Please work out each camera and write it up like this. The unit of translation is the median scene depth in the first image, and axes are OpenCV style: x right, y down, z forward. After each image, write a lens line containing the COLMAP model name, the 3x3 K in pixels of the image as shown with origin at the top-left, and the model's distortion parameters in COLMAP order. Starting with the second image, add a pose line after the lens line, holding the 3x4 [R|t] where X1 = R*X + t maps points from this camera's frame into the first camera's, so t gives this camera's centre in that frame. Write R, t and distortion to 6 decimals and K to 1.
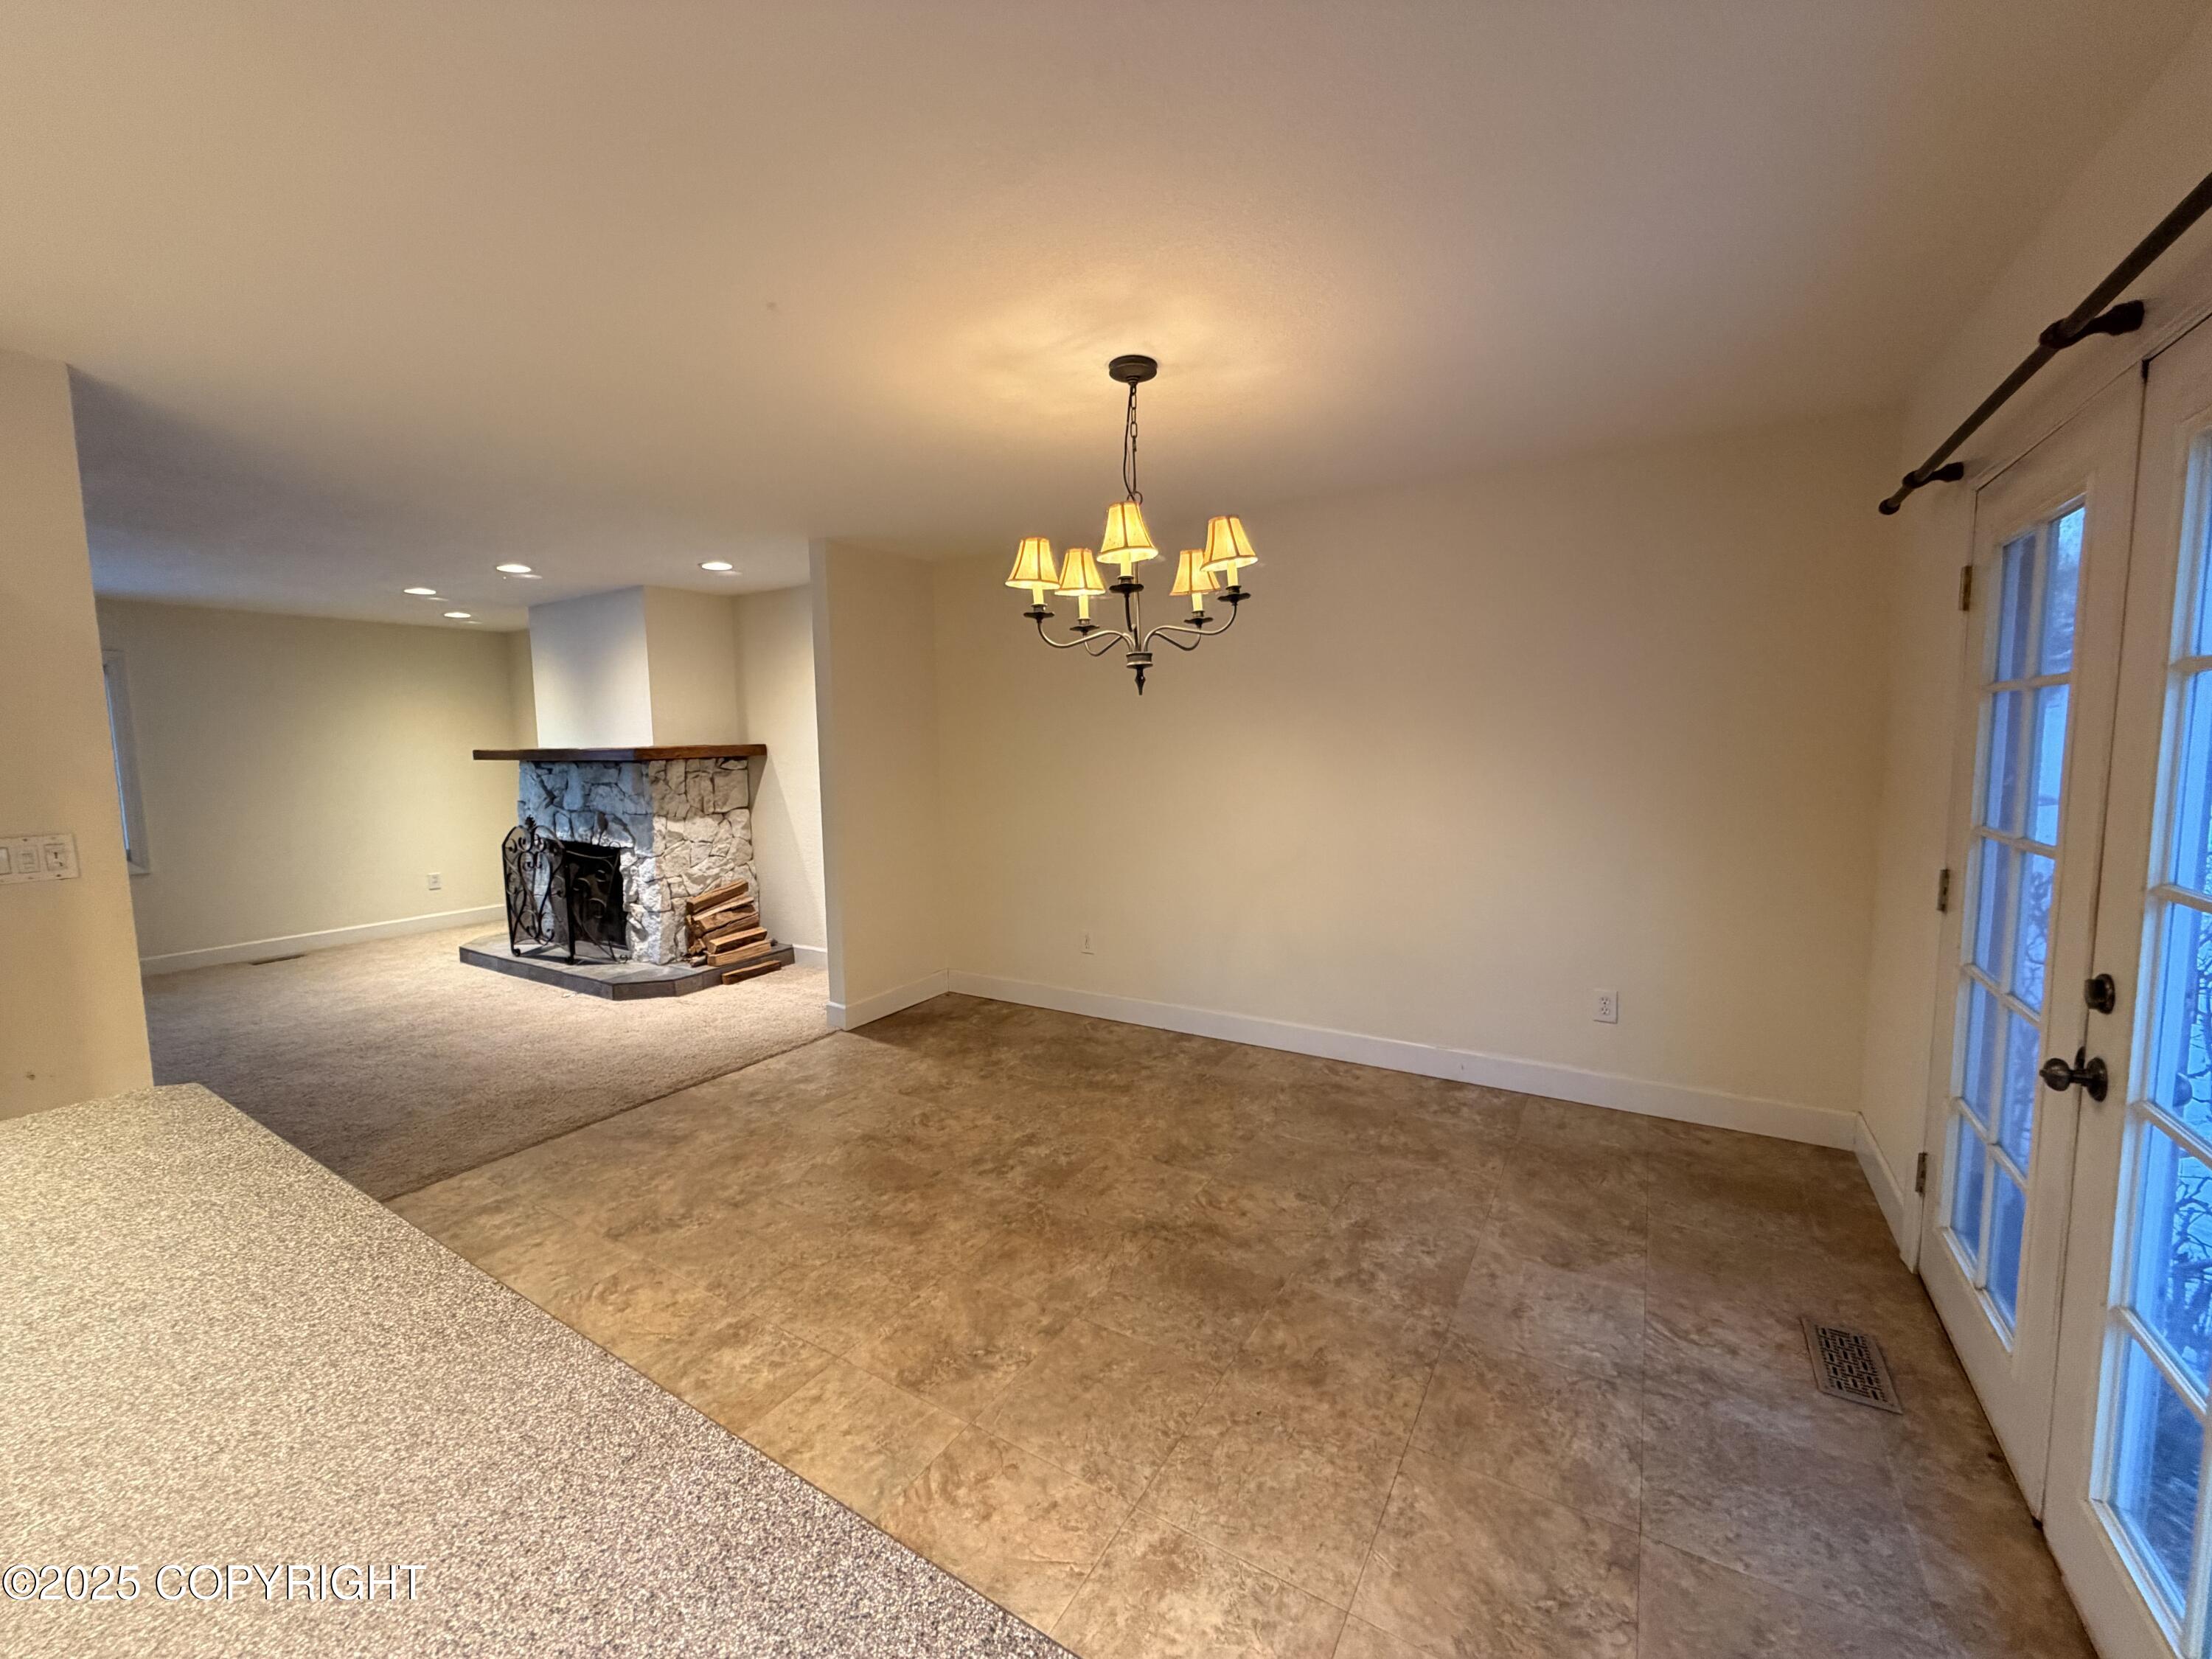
lens RADIAL K [[882.2, 0, 1105.0], [0, 882.2, 822.8], [0, 0, 1]] dist [0.000640, -0.000493]
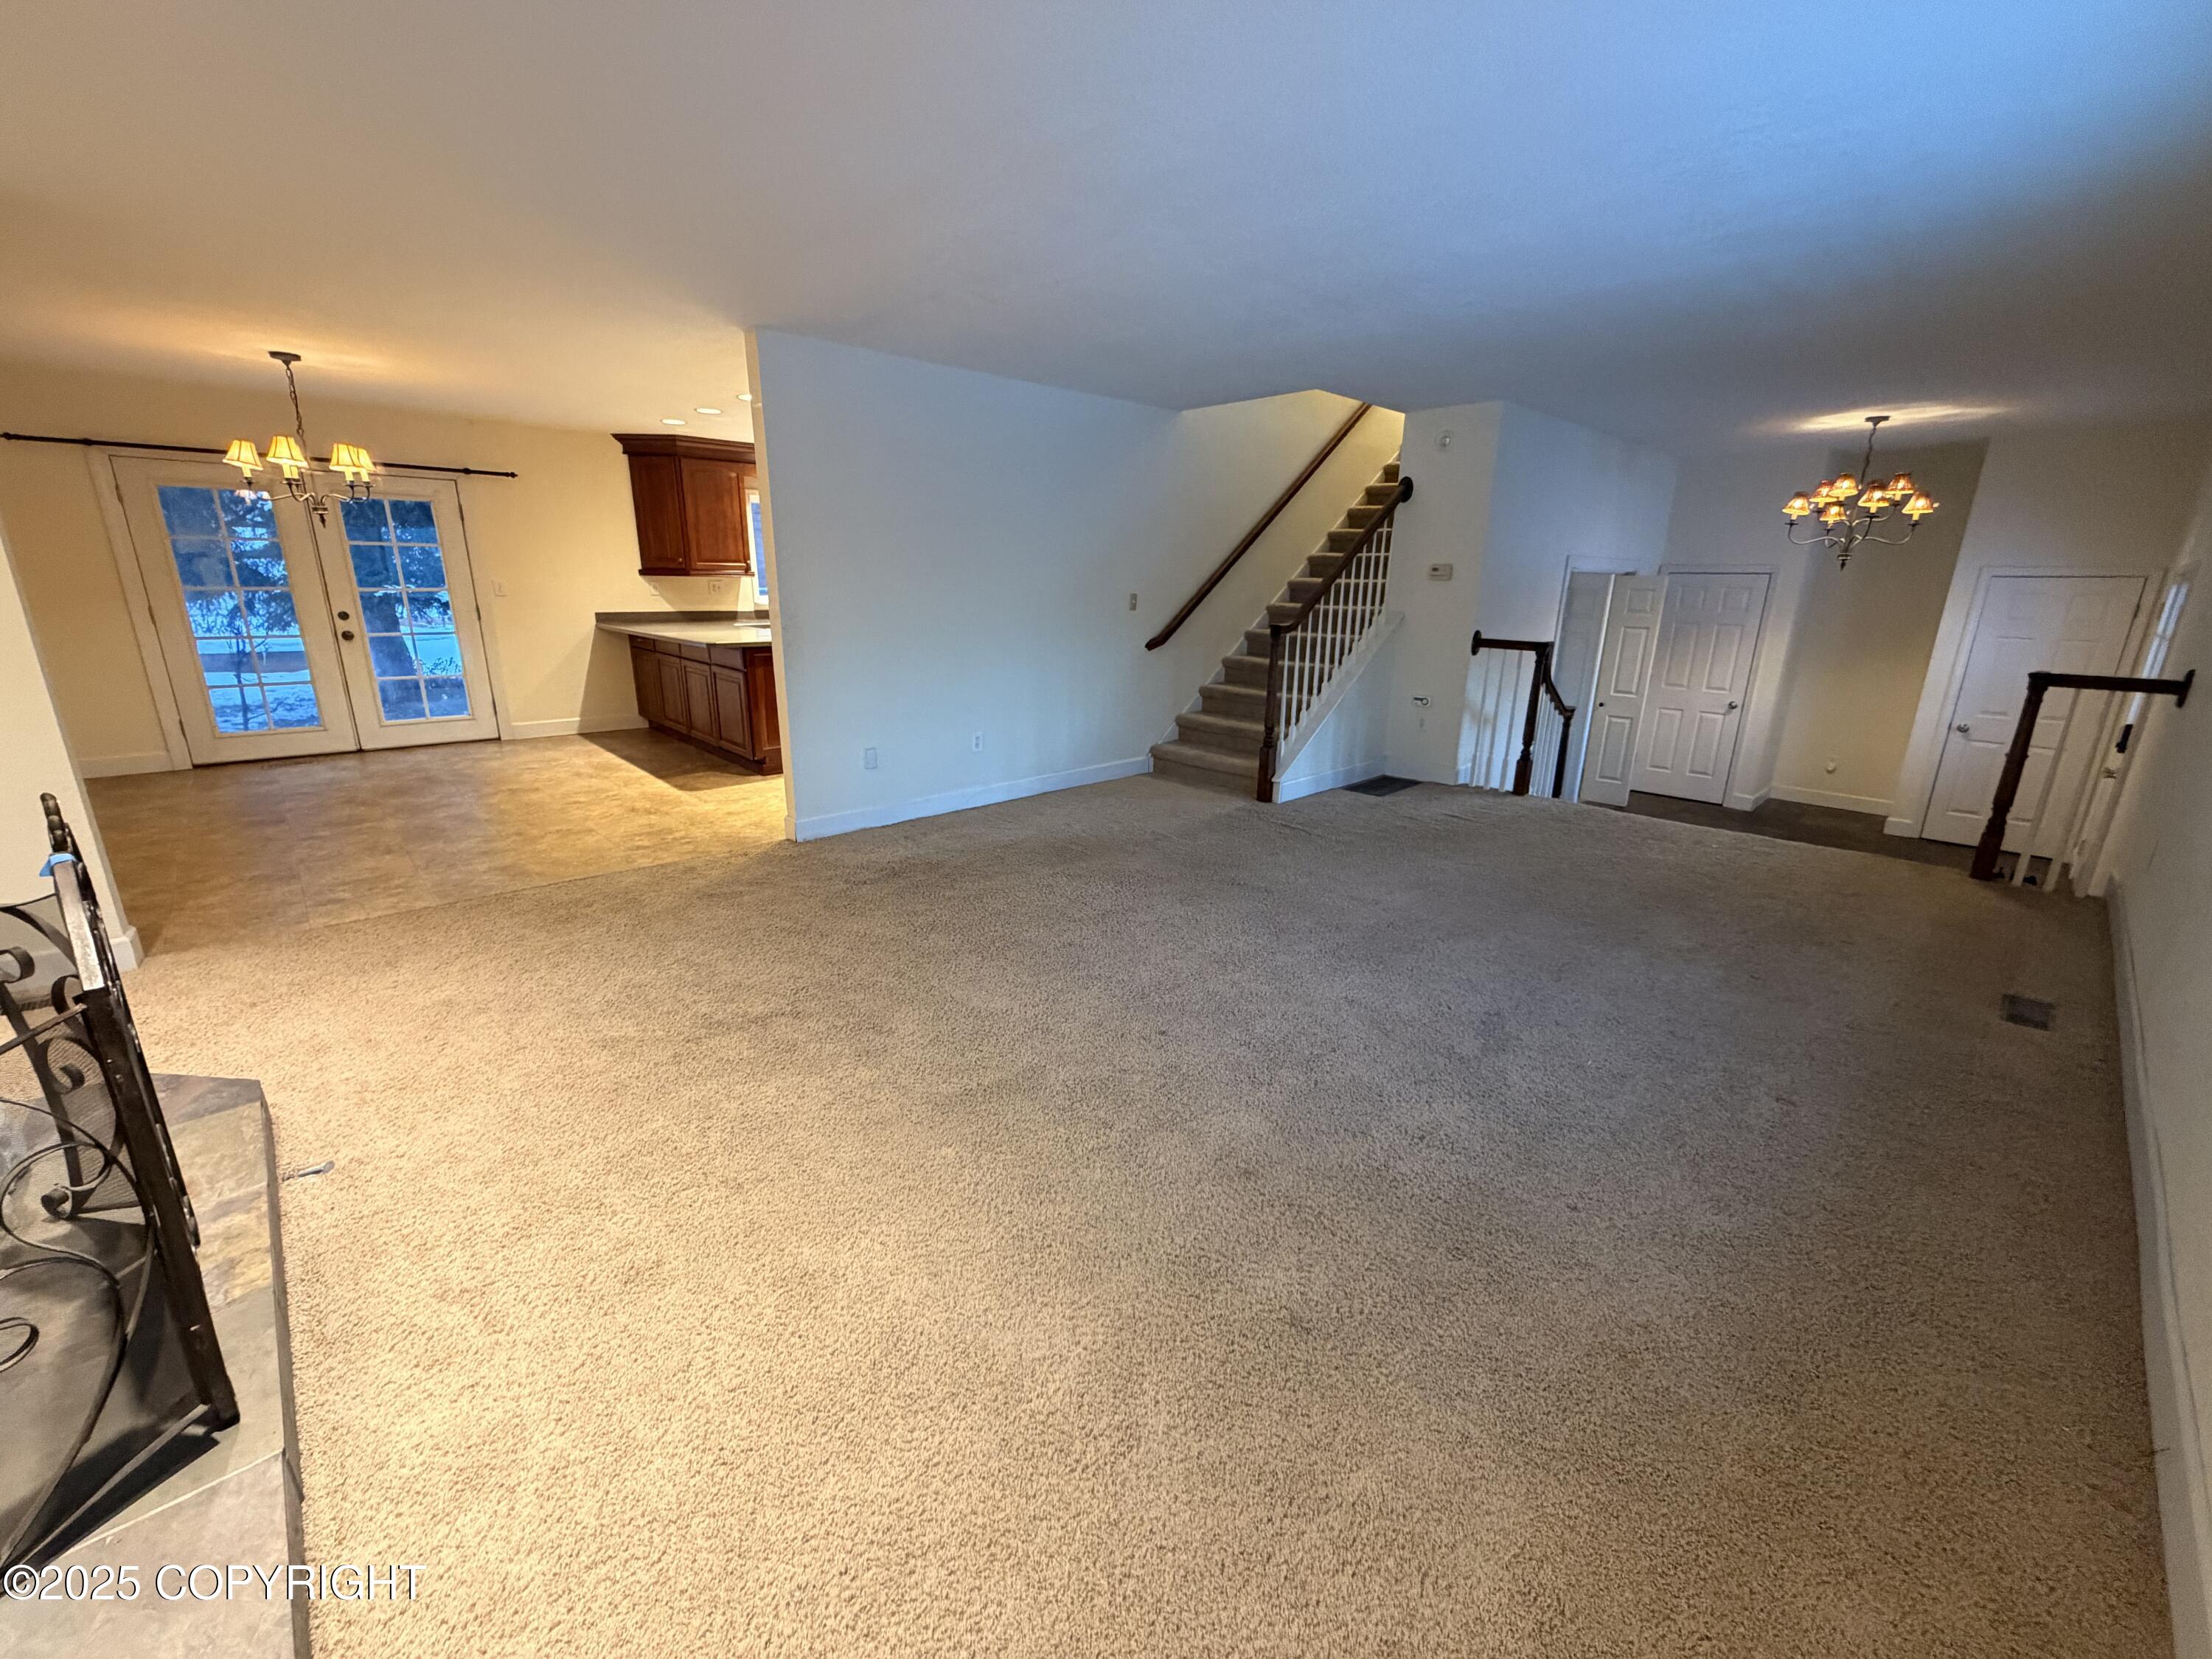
lens RADIAL K [[882.2, 0, 1100.7], [0, 882.2, 829.5], [0, 0, 1]] dist [0.000640, -0.000493]
pose [[-0.966415, -0.069938, 0.247285, -1.639810], [0.023566, 0.934082, 0.356279, -0.130382], [-0.255902, 0.350141, -0.901063, 1.916646]]
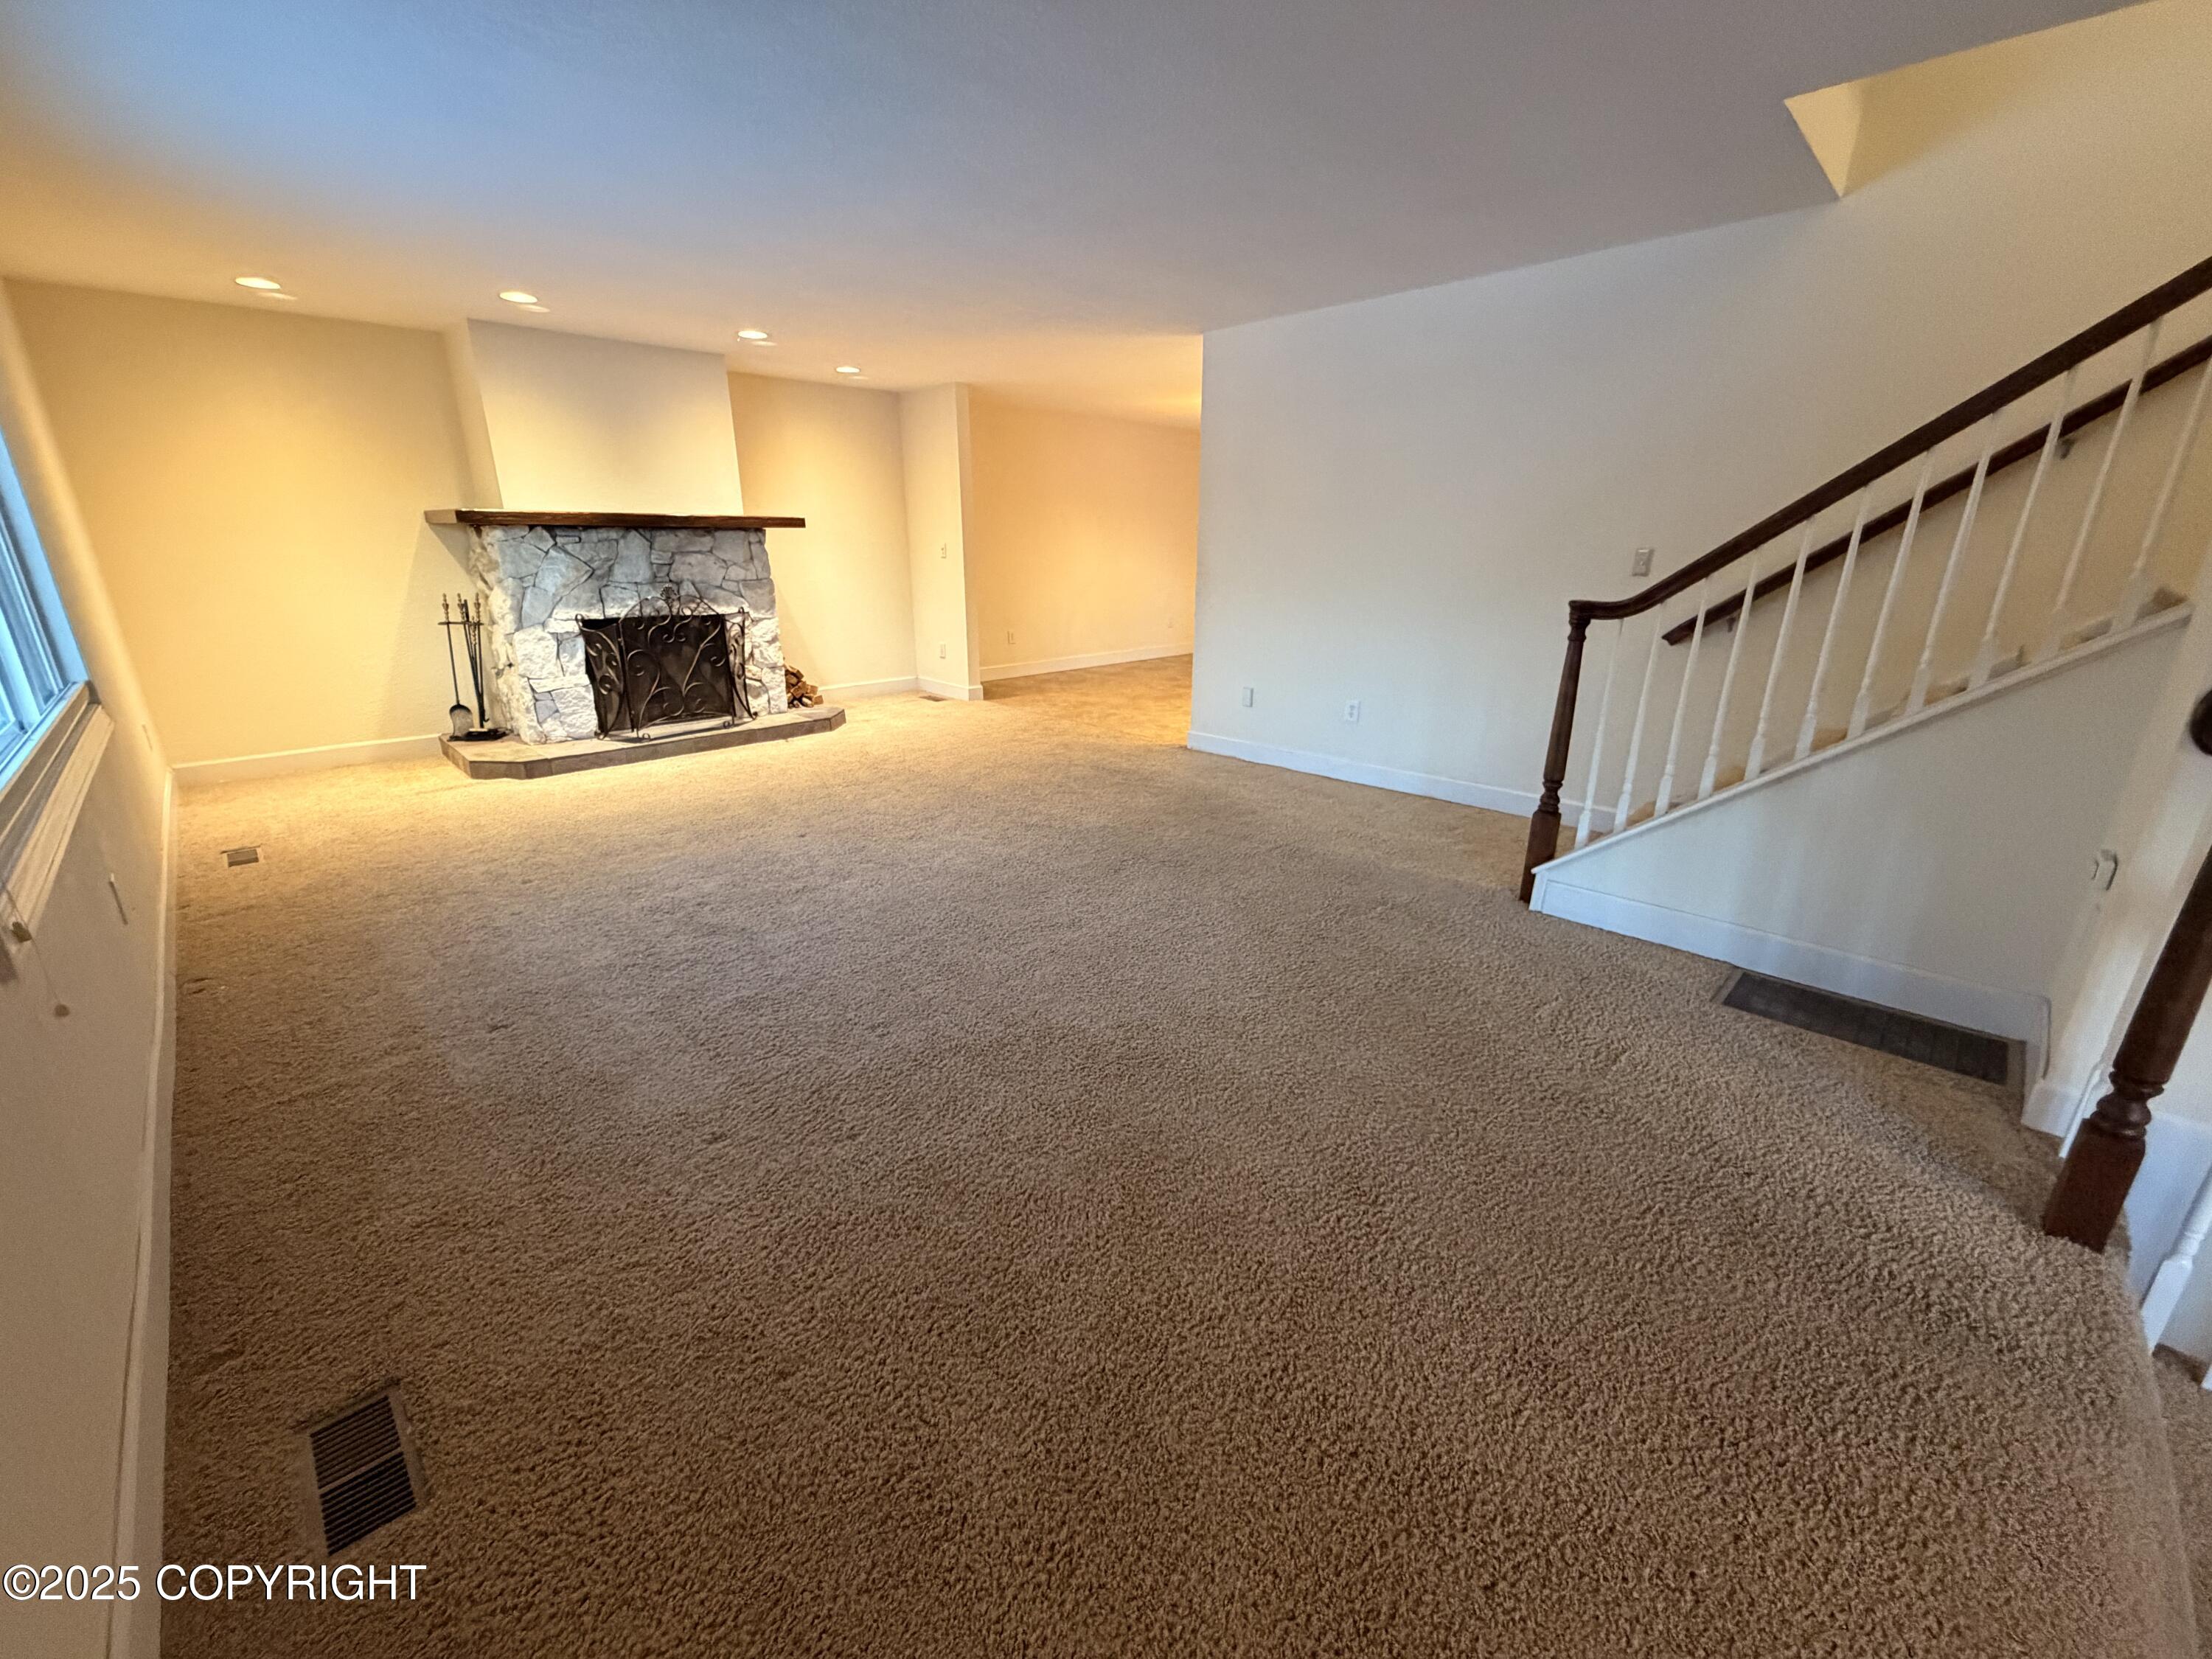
lens RADIAL K [[882.2, 0, 1106.8], [0, 882.2, 832.3], [0, 0, 1]] dist [0.000640, -0.000493]
pose [[0.227986, -0.293211, 0.928466, -2.553567], [0.084747, 0.955936, 0.281077, 0.033055], [-0.969969, 0.014603, 0.242788, 0.500861]]
